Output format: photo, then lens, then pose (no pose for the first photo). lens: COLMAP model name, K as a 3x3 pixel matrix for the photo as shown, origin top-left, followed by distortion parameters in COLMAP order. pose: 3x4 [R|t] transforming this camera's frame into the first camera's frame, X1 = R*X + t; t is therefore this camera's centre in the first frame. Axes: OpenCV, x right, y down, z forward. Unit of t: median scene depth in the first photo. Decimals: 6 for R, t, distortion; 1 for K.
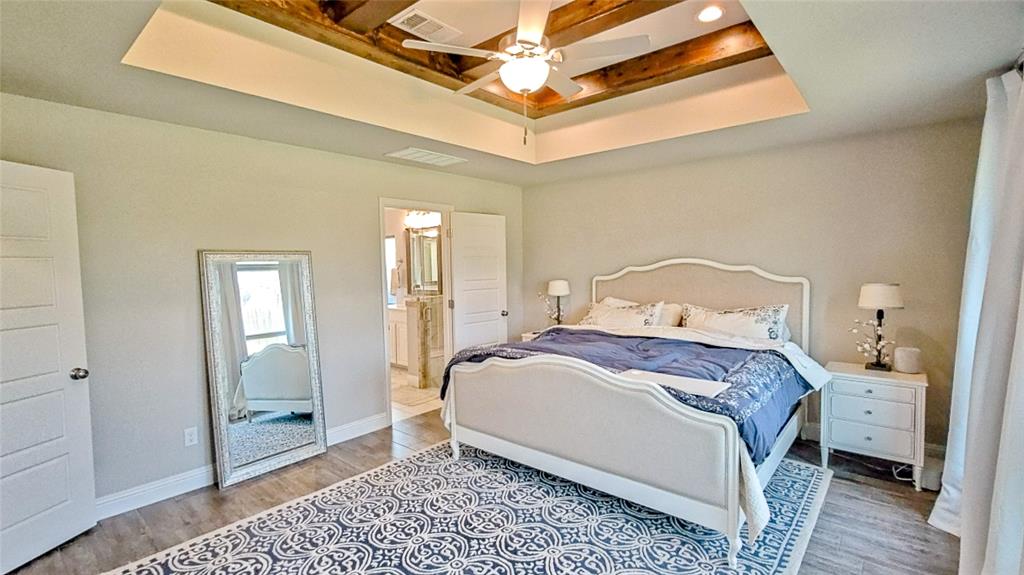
lens RADIAL K [[462.8, 0, 511.9], [0, 462.8, 286.5], [0, 0, 1]] dist [-0.000651, 0.000586]
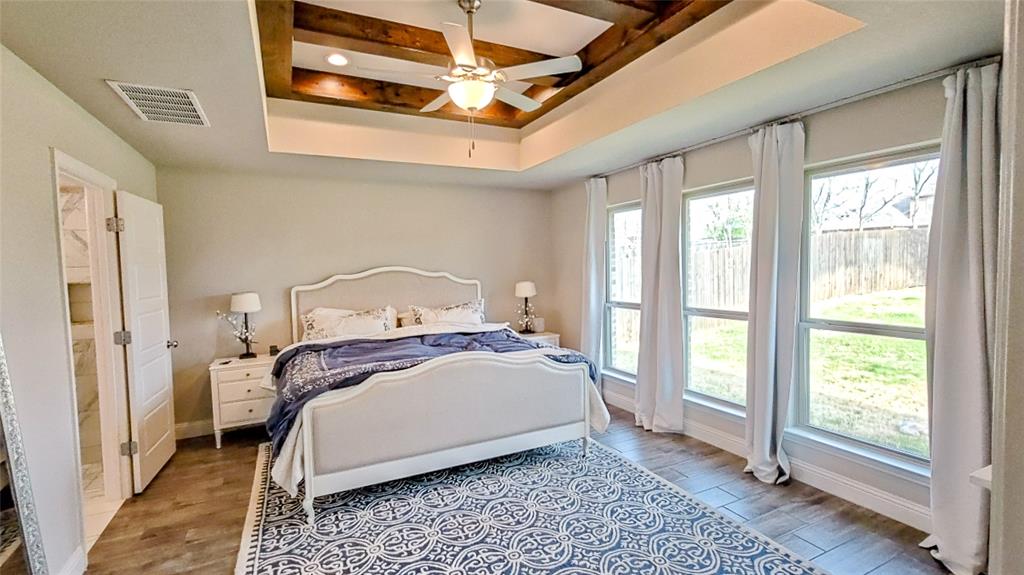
lens RADIAL K [[462.8, 0, 508.3], [0, 462.8, 288.9], [0, 0, 1]] dist [-0.000651, 0.000586]
pose [[0.389756, -0.038161, 0.920127, -0.812702], [0.060282, 0.998055, 0.015858, -0.011691], [-0.918943, 0.049287, 0.391299, 0.441907]]
